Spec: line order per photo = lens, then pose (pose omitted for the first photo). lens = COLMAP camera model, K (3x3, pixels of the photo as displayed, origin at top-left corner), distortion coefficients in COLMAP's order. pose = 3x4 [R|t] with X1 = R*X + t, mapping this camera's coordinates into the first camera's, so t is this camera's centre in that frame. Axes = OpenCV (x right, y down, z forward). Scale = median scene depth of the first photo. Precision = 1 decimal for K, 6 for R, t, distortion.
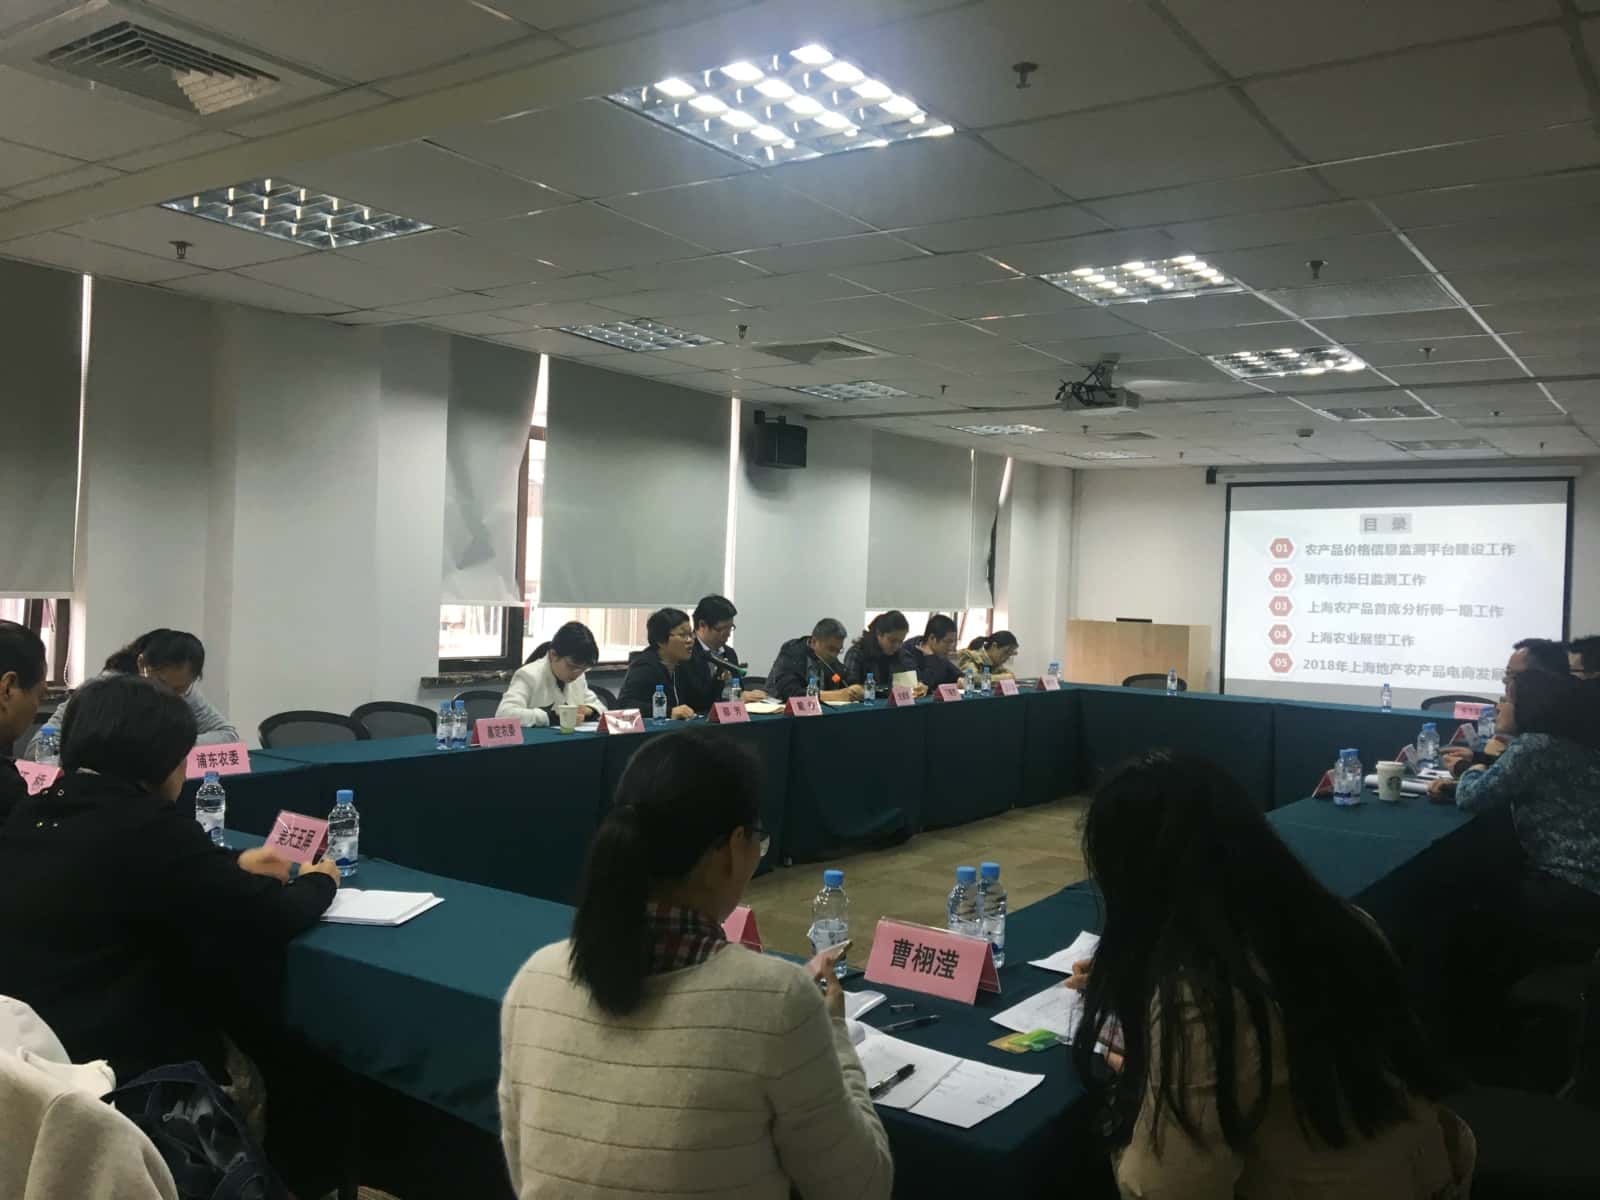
lens RADIAL K [[1292.8, 0, 800.7], [0, 1292.8, 594.5], [0, 0, 1]] dist [0.019560, -0.006864]
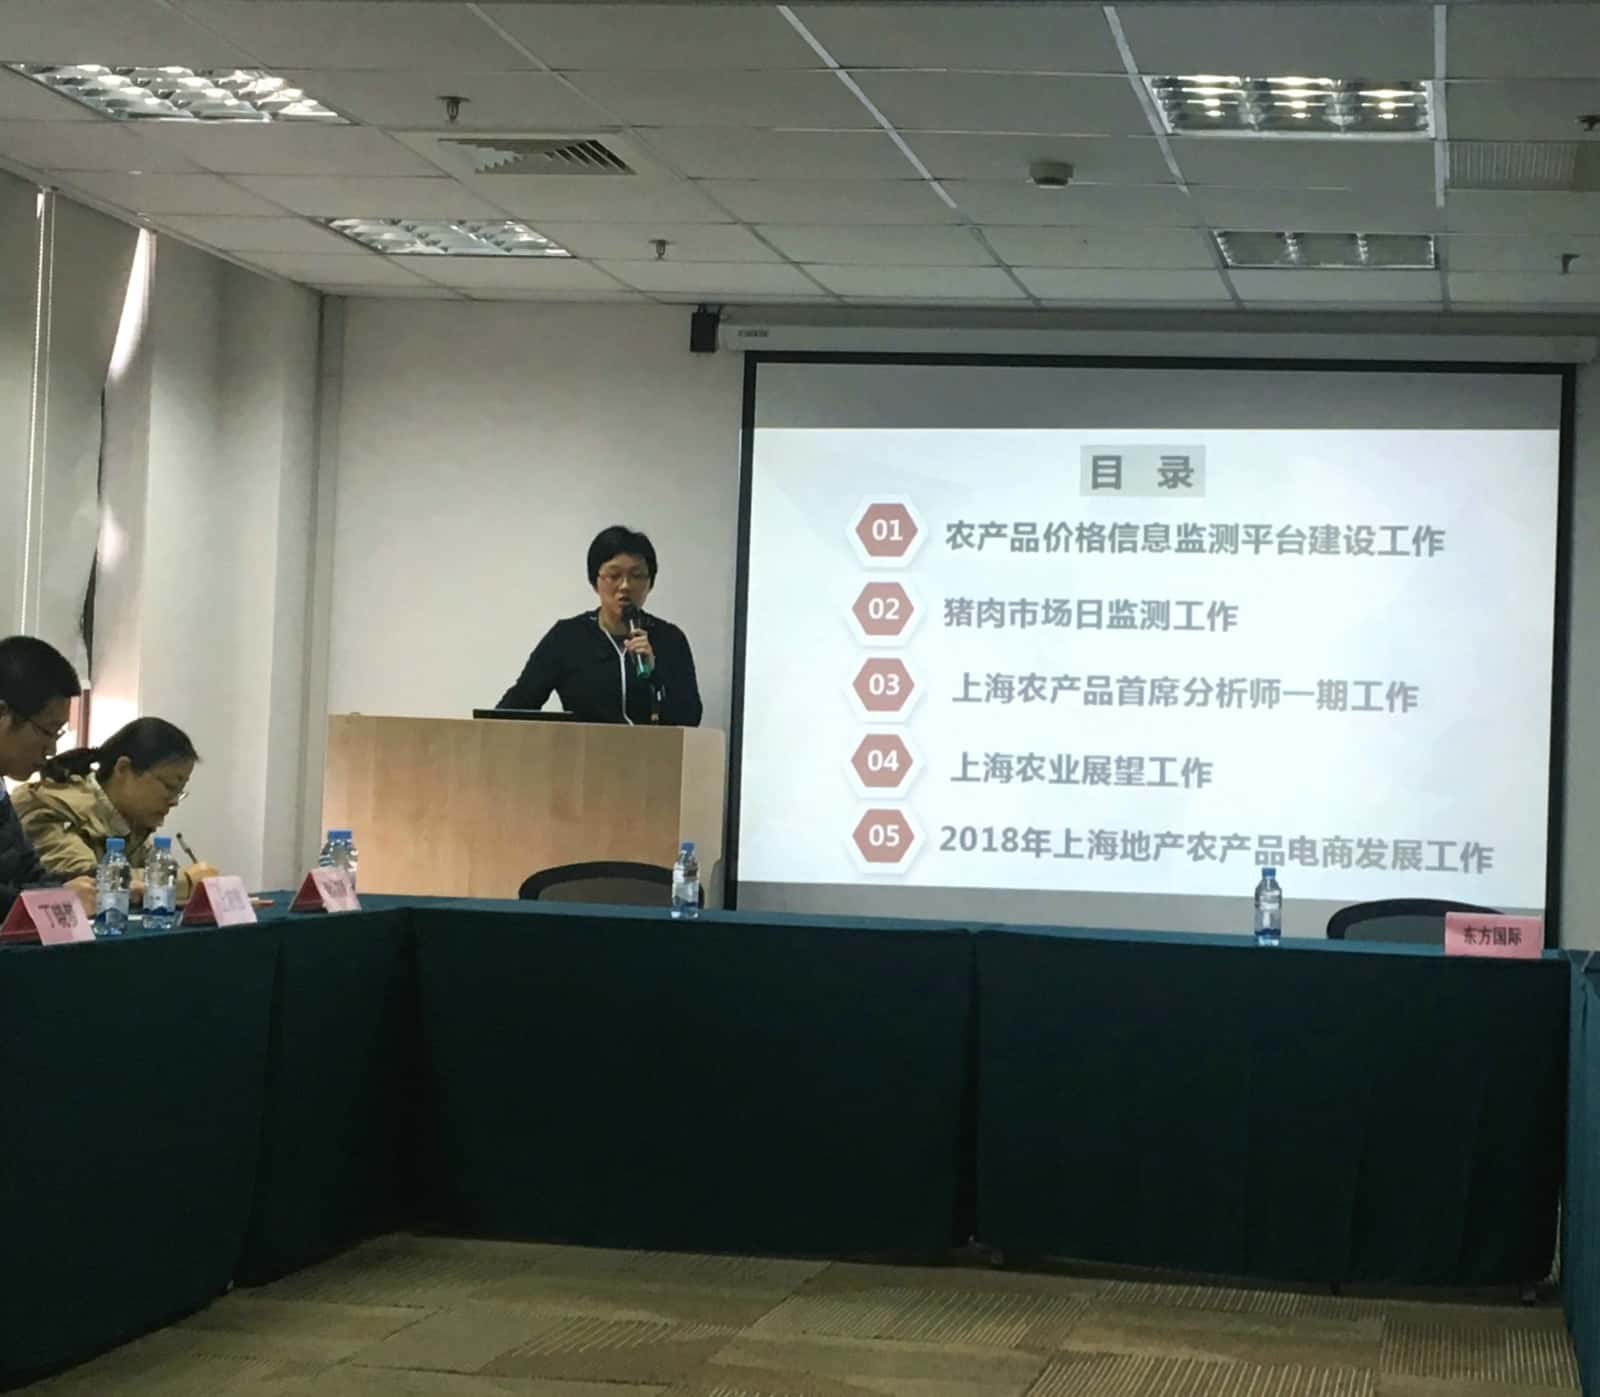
lens RADIAL K [[2894.8, 0, 810.4], [0, 2894.8, 705.0], [0, 0, 1]] dist [0.051886, 0.000000]
pose [[0.894556, 0.014403, 0.446723, -0.022323], [-0.005850, 0.999772, -0.020519, 0.033330], [-0.446917, 0.015742, 0.894437, 0.273153]]
